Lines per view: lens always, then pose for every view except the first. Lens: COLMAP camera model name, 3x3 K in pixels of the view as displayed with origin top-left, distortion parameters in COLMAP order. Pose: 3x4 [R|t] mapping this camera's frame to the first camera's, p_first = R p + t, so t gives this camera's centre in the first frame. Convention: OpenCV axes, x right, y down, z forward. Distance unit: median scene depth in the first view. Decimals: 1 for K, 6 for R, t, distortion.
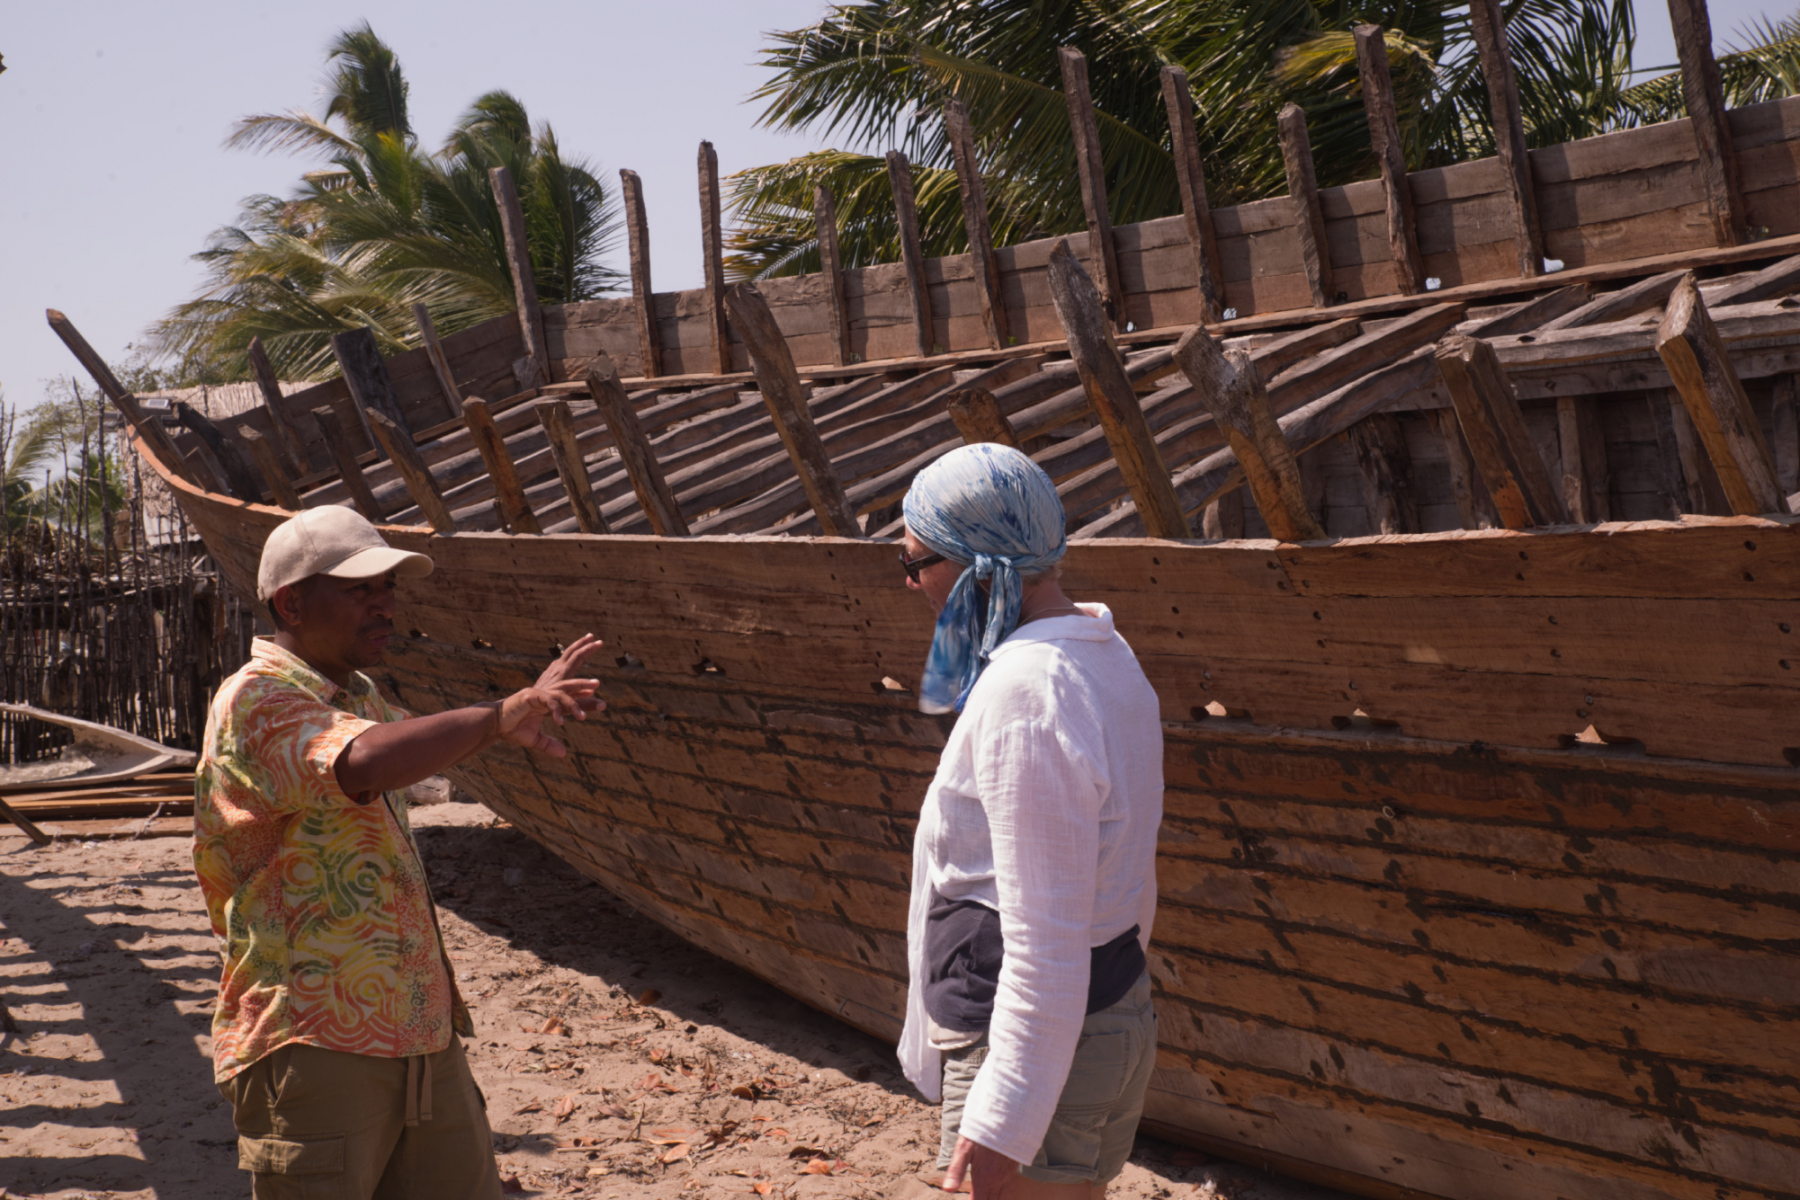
lens RADIAL K [[2471.5, 0, 893.5], [0, 2471.5, 615.4], [0, 0, 1]] dist [0.088232, 0.000000]
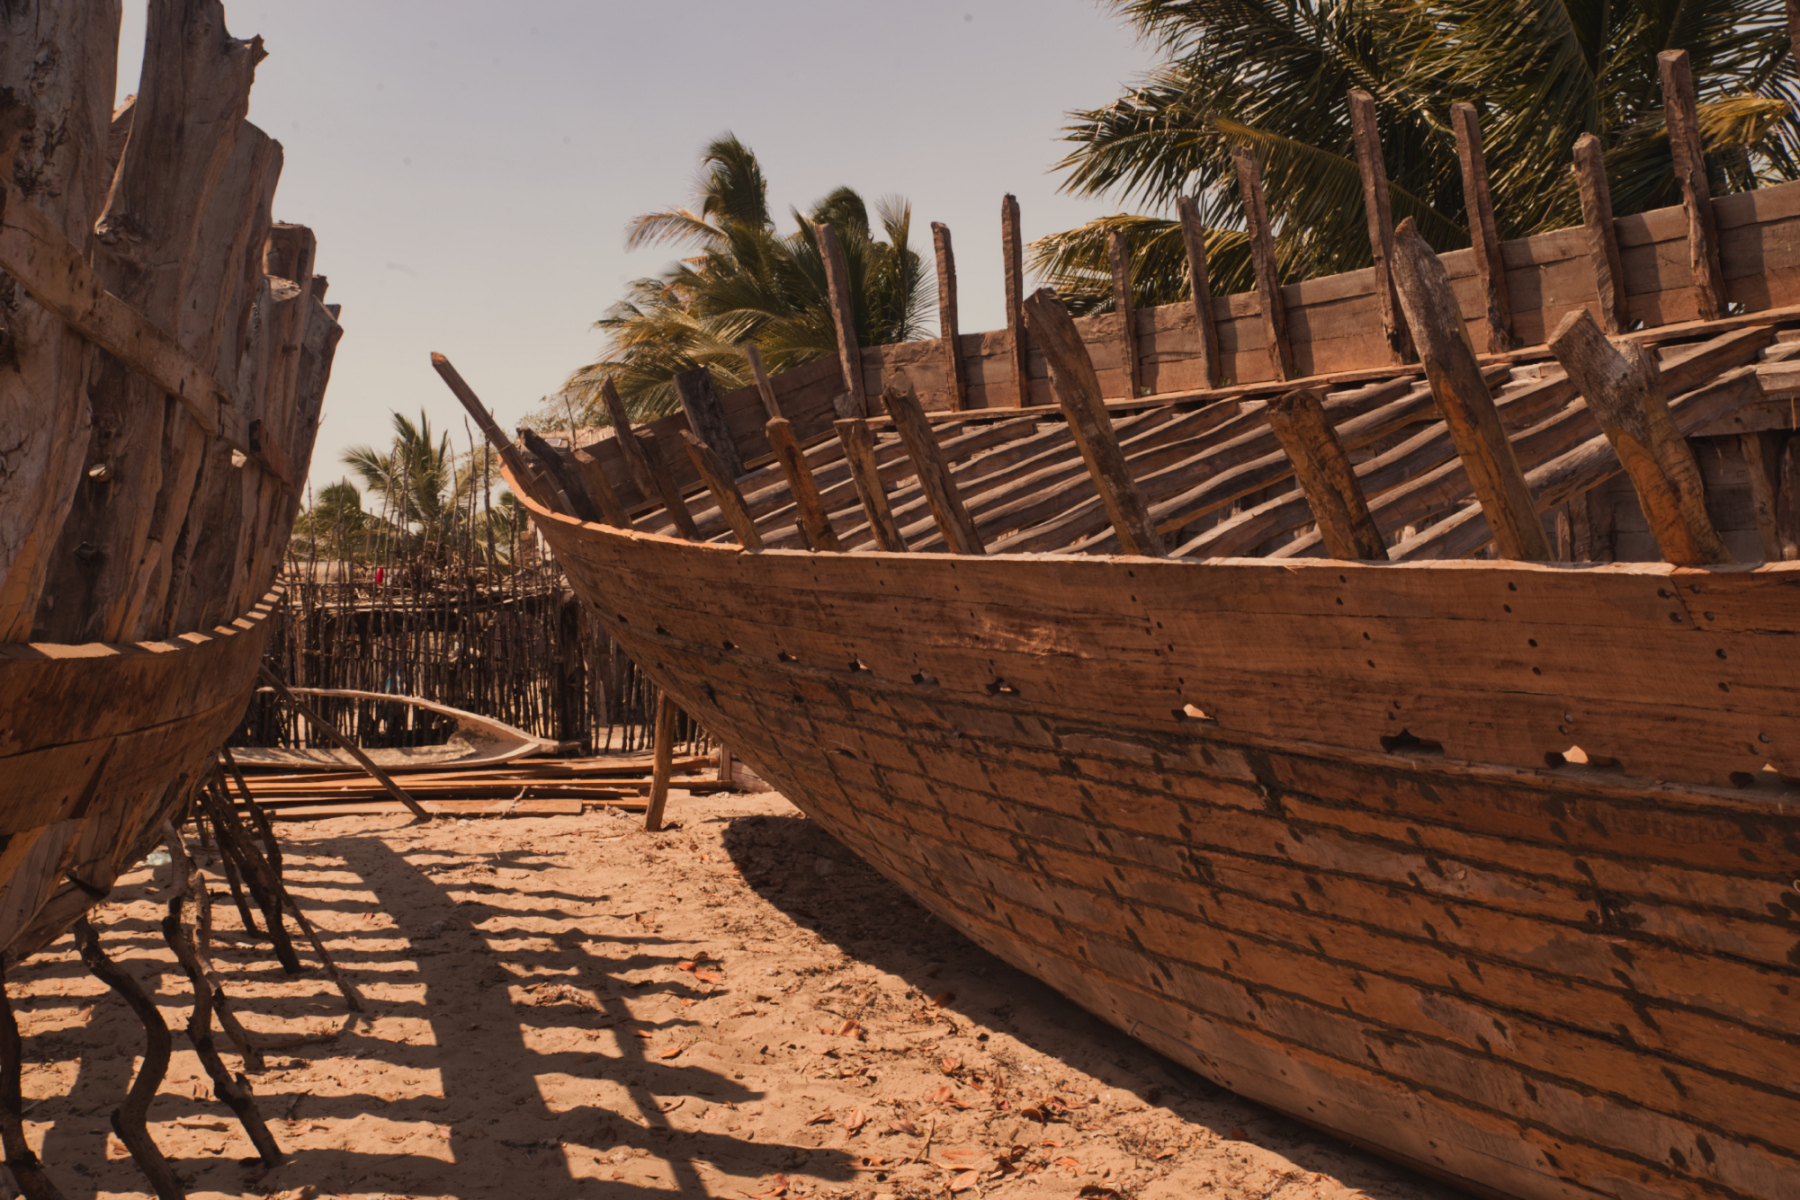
lens RADIAL K [[2051.0, 0, 884.1], [0, 2051.0, 608.2], [0, 0, 1]] dist [0.028686, 0.000000]
pose [[0.990708, 0.011925, -0.135485, -0.009366], [-0.012888, 0.999898, -0.006233, -0.004289], [0.135397, 0.007921, 0.990760, 0.154335]]
